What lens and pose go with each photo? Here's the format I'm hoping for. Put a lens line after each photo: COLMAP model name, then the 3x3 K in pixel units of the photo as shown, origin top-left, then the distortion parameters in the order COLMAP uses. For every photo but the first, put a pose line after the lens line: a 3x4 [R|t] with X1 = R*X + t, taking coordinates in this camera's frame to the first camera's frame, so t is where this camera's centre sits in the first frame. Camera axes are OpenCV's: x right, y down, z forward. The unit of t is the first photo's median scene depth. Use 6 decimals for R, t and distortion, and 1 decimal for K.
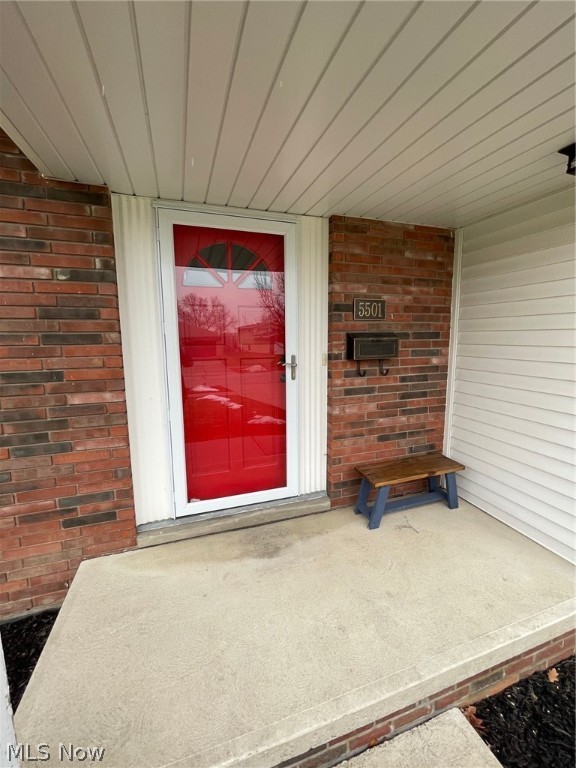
lens RADIAL K [[313.8, 0, 289.5], [0, 313.8, 383.0], [0, 0, 1]] dist [-0.003393, 0.000808]
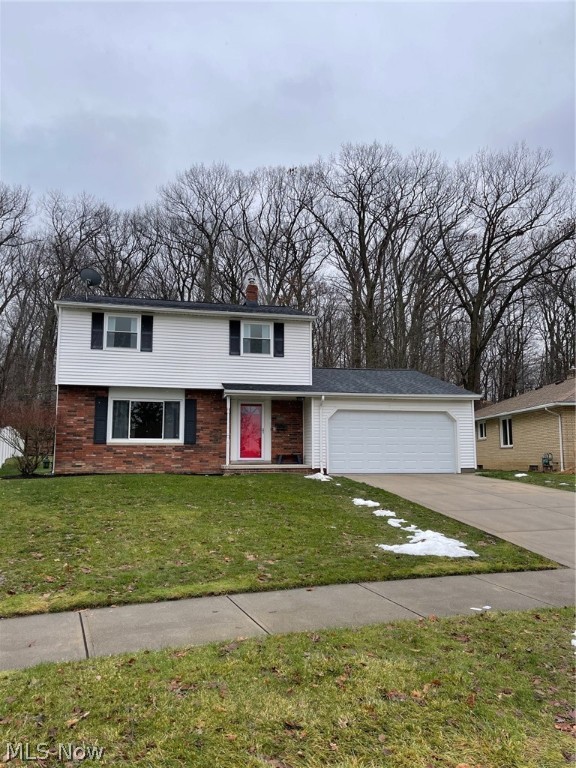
lens RADIAL K [[584.1, 0, 287.9], [0, 584.1, 382.9], [0, 0, 1]] dist [0.034802, -0.024023]
pose [[0.995600, -0.001284, -0.093698, 1.202037], [-0.023489, 0.964563, -0.262806, 1.555300], [0.090715, 0.263851, 0.960288, -7.592247]]
